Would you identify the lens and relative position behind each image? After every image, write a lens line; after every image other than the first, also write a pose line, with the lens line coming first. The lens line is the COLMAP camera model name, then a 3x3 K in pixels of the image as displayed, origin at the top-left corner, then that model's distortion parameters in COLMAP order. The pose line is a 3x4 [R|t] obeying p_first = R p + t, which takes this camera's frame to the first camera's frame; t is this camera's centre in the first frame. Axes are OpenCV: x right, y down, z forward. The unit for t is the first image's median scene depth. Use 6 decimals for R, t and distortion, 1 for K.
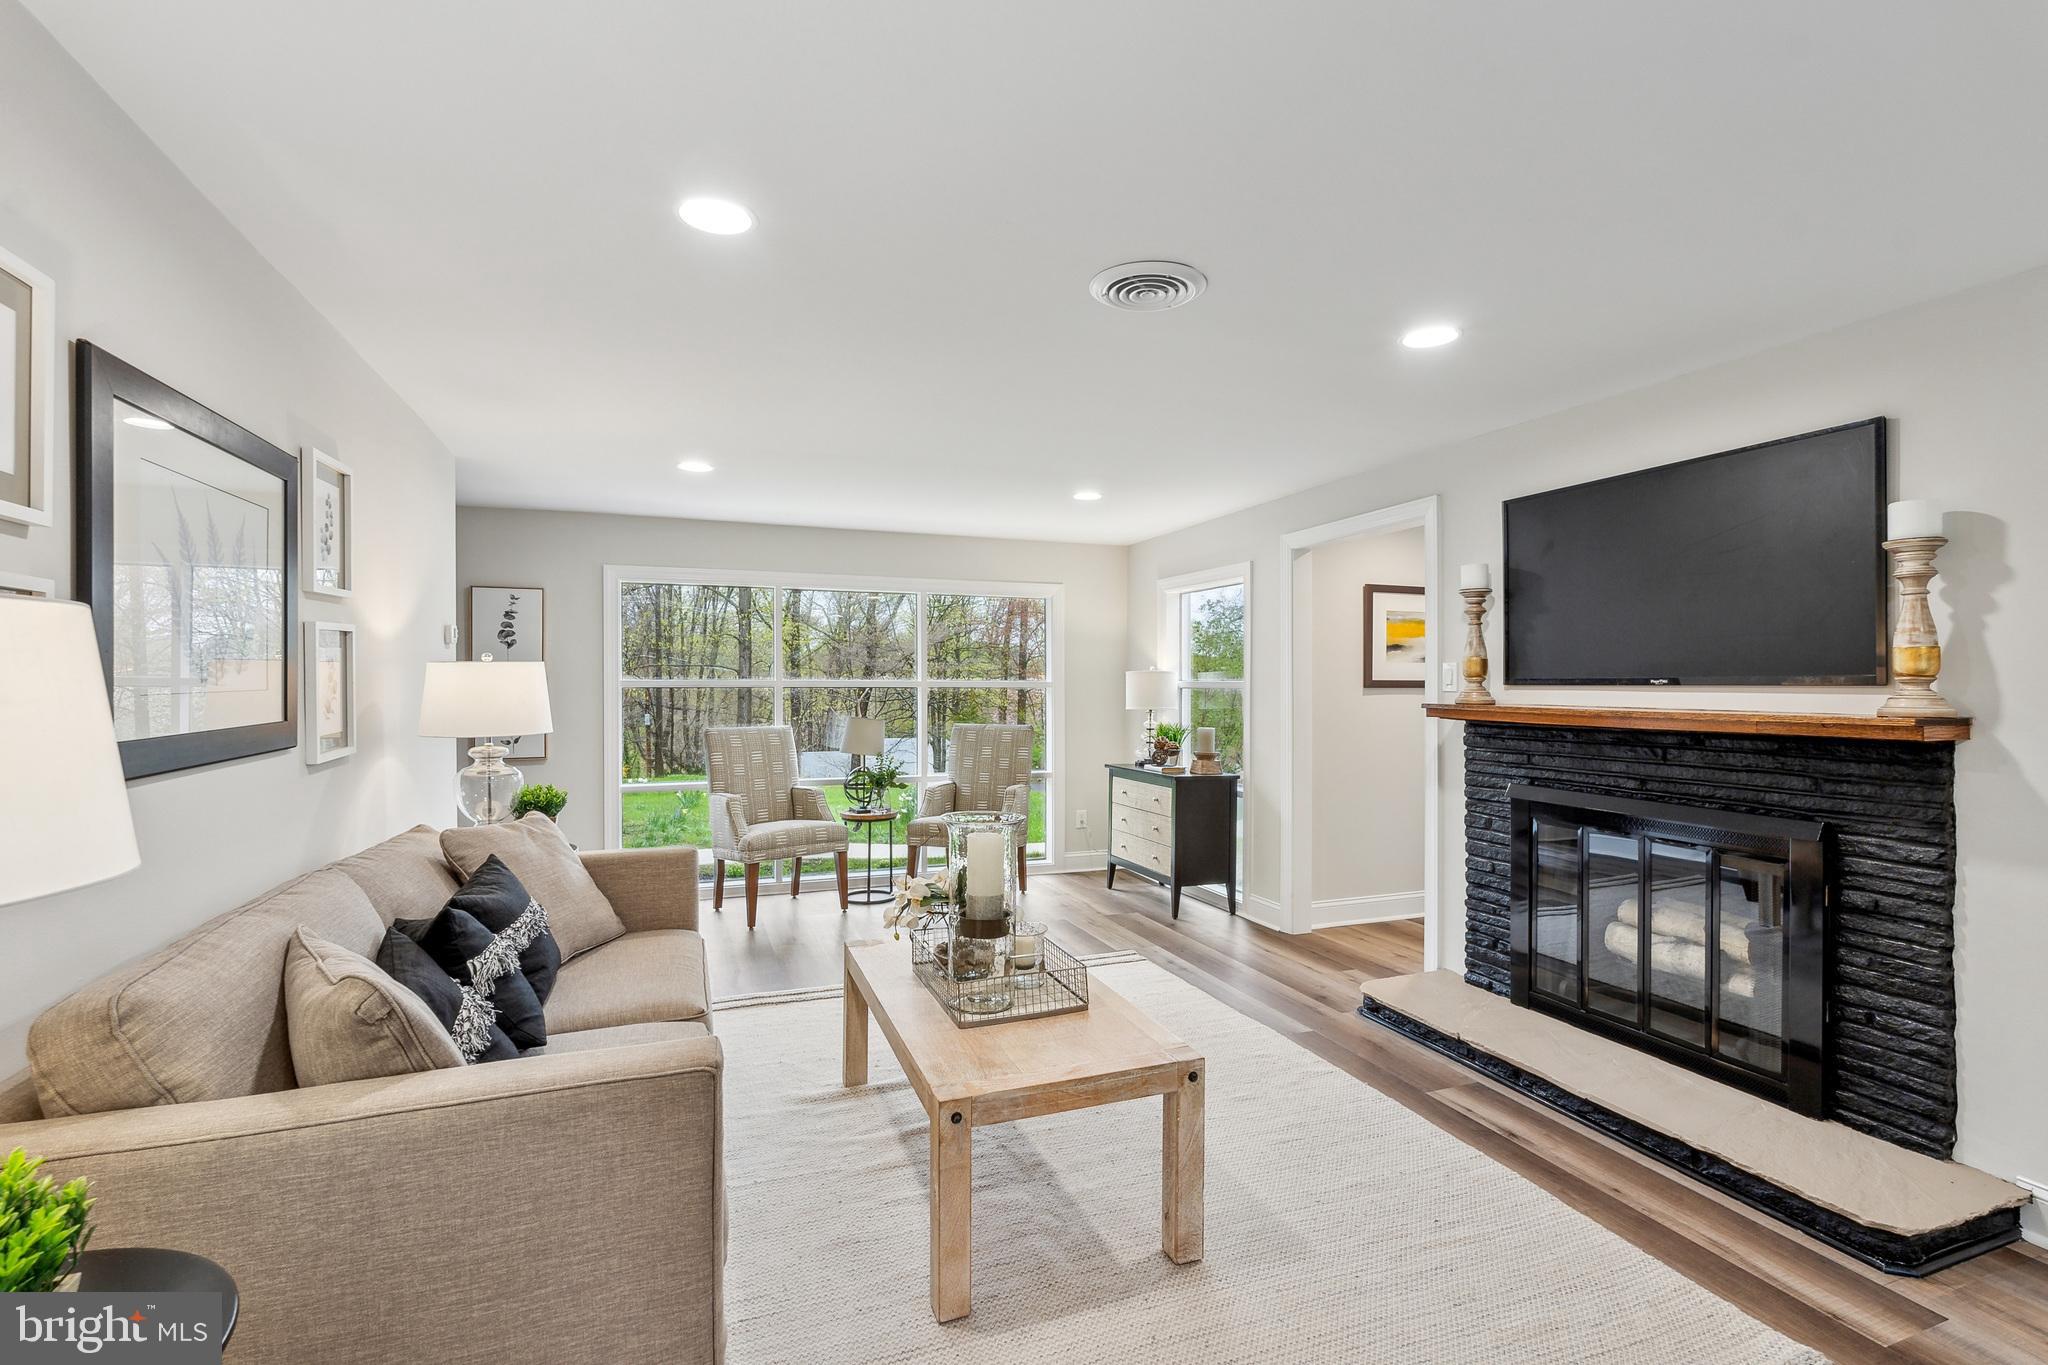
lens RADIAL K [[910.3, 0, 1031.2], [0, 910.3, 698.5], [0, 0, 1]] dist [-0.002291, -0.000239]
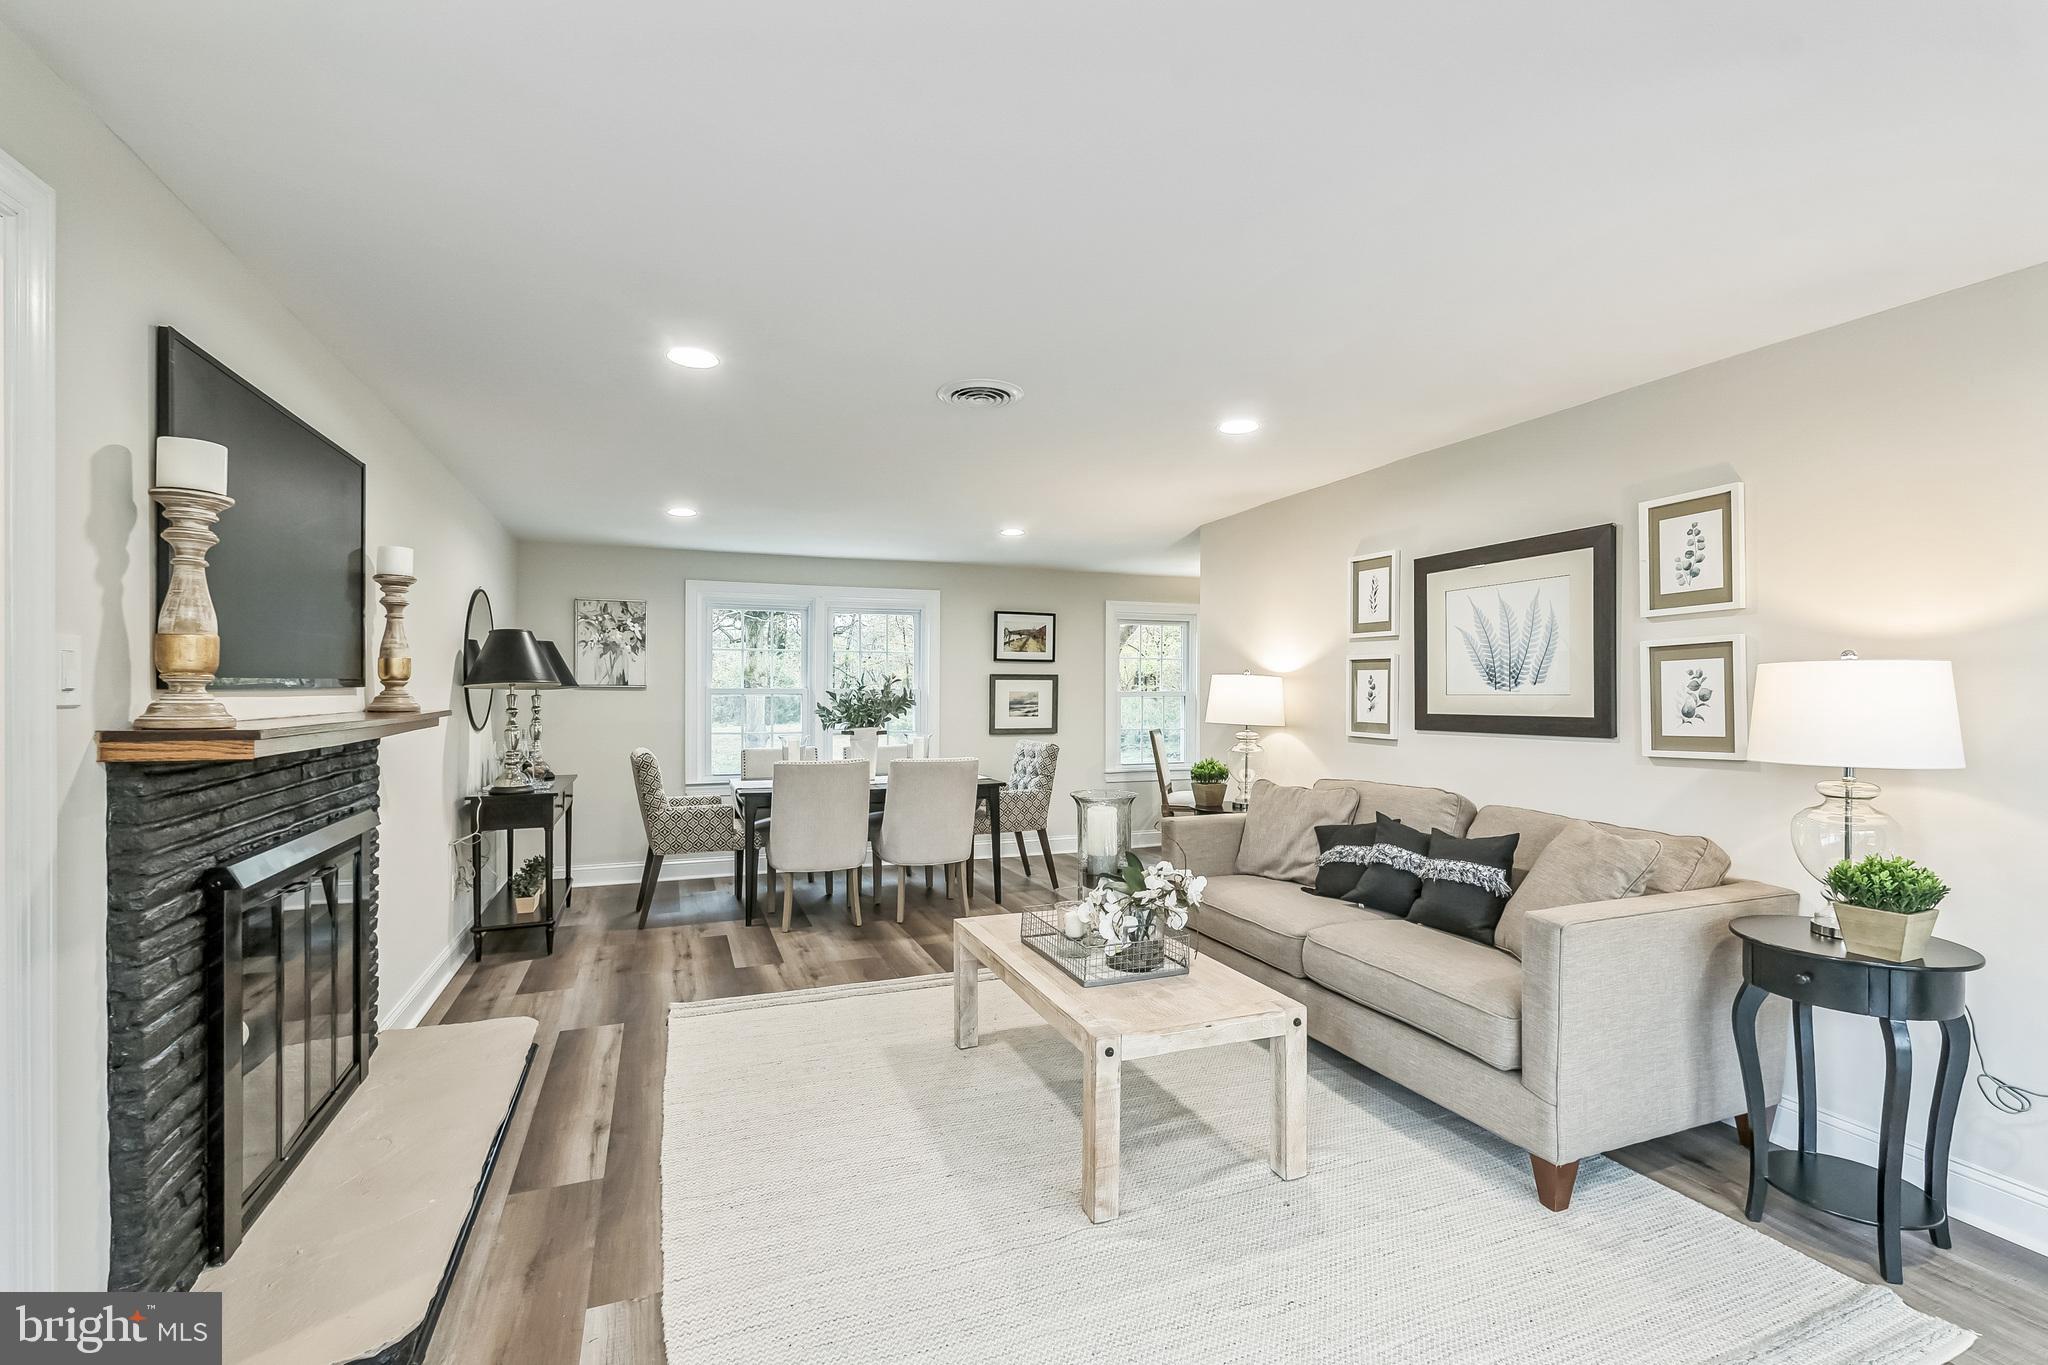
lens RADIAL K [[910.3, 0, 1031.2], [0, 910.3, 698.5], [0, 0, 1]] dist [-0.002291, -0.000239]
pose [[-0.999695, -0.004208, -0.024339, 0.064109], [-0.004852, 0.999638, 0.026461, -0.029070], [0.024219, 0.026571, -0.999354, 1.805130]]
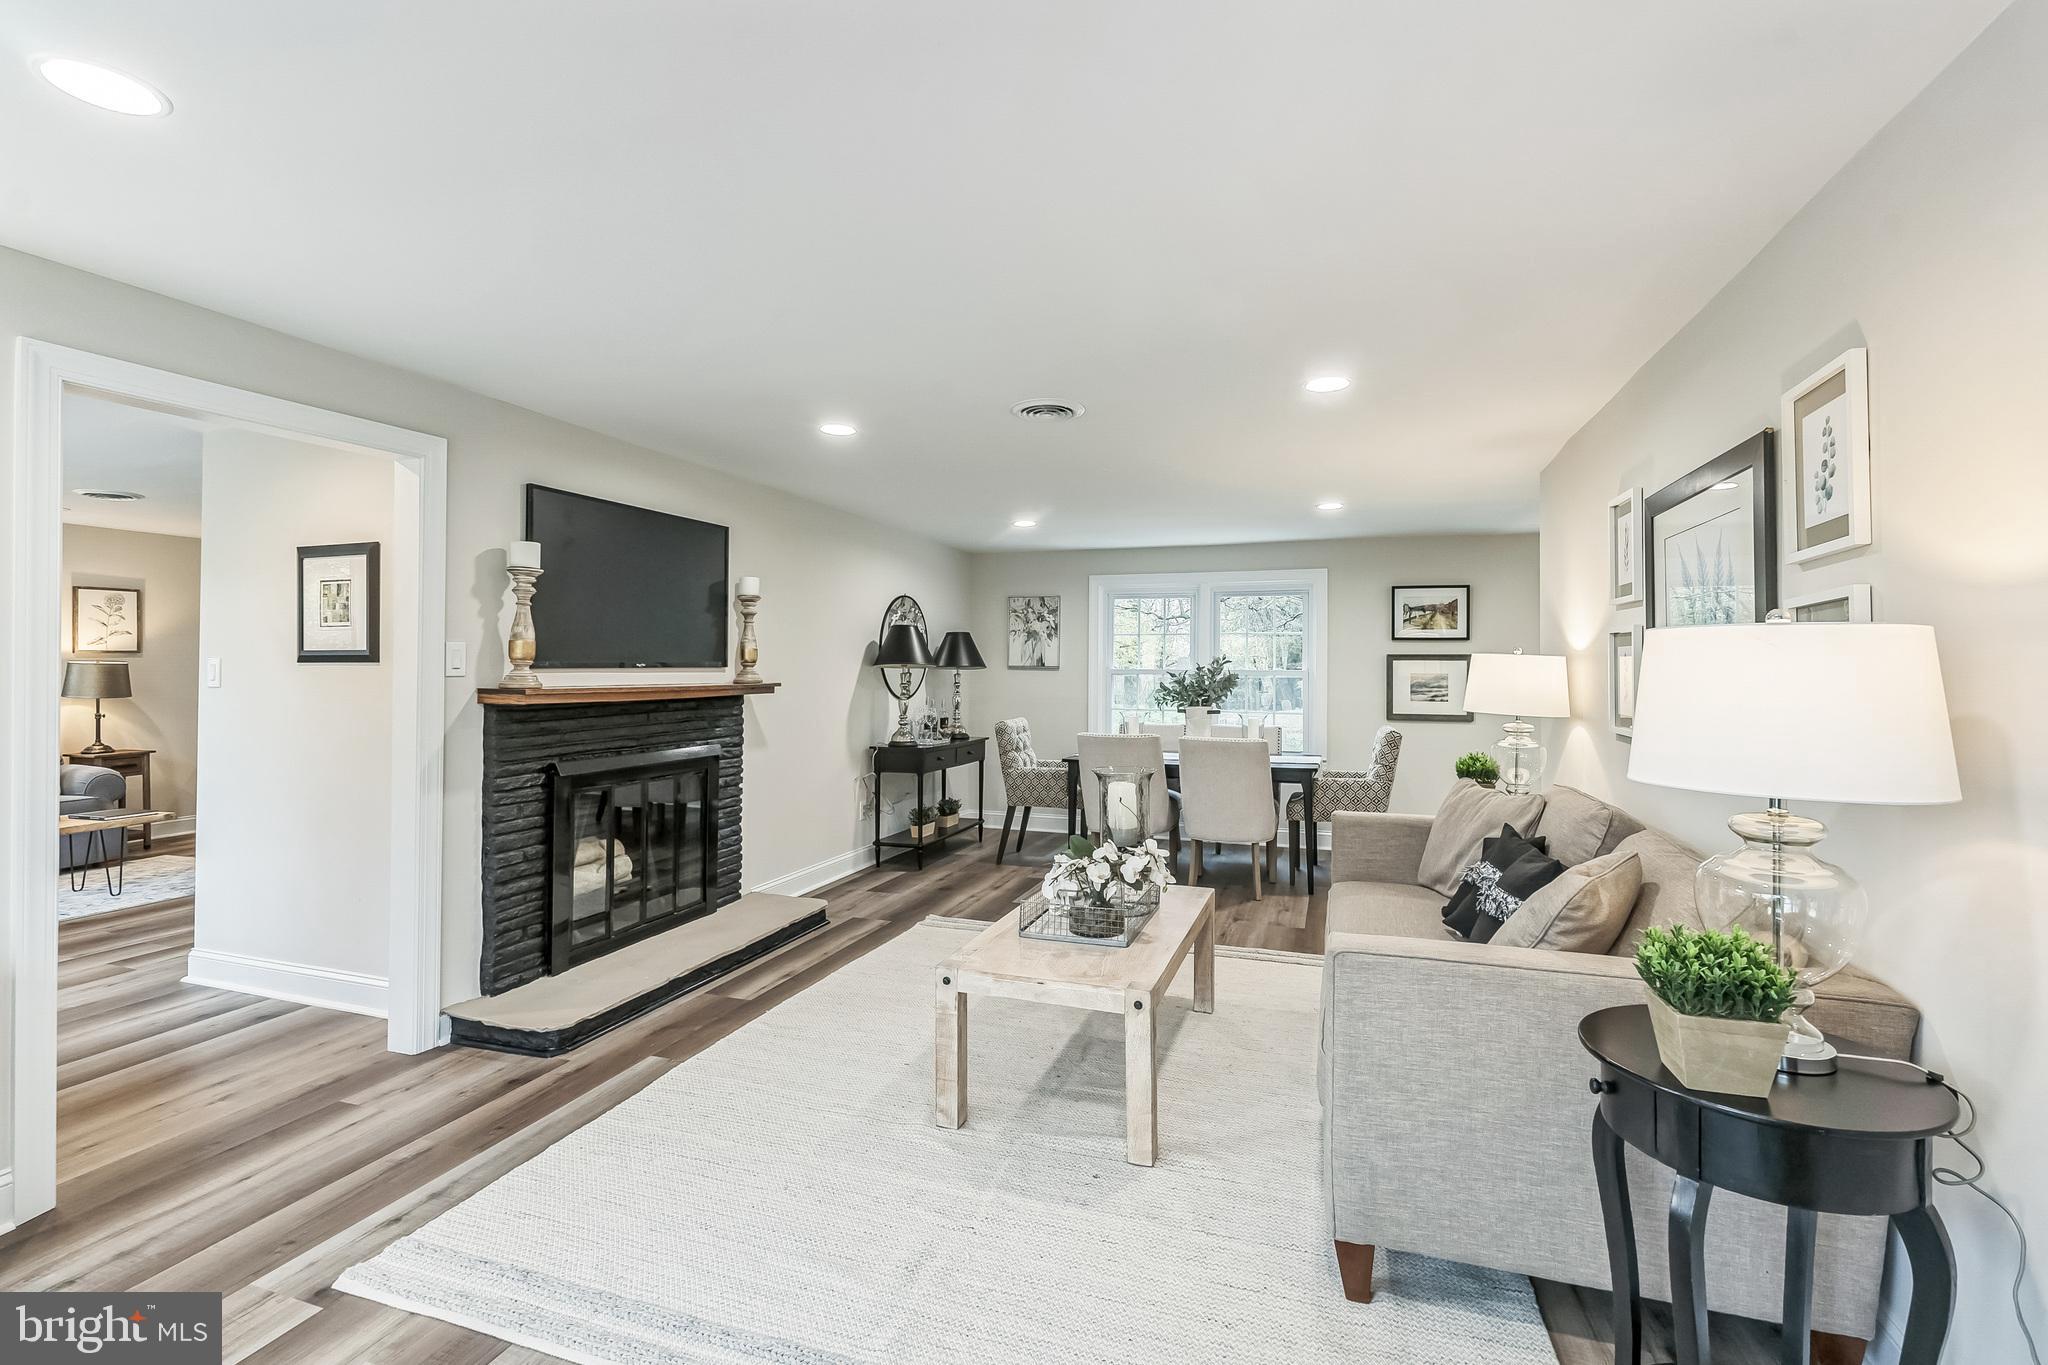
lens RADIAL K [[926.4, 0, 1019.9], [0, 926.4, 665.4], [0, 0, 1]] dist [-0.004137, -0.000420]
pose [[-0.769179, -0.003933, 0.639021, -0.636234], [0.004063, 0.999931, 0.011044, -0.030914], [-0.639020, 0.011091, -0.769110, 1.702568]]
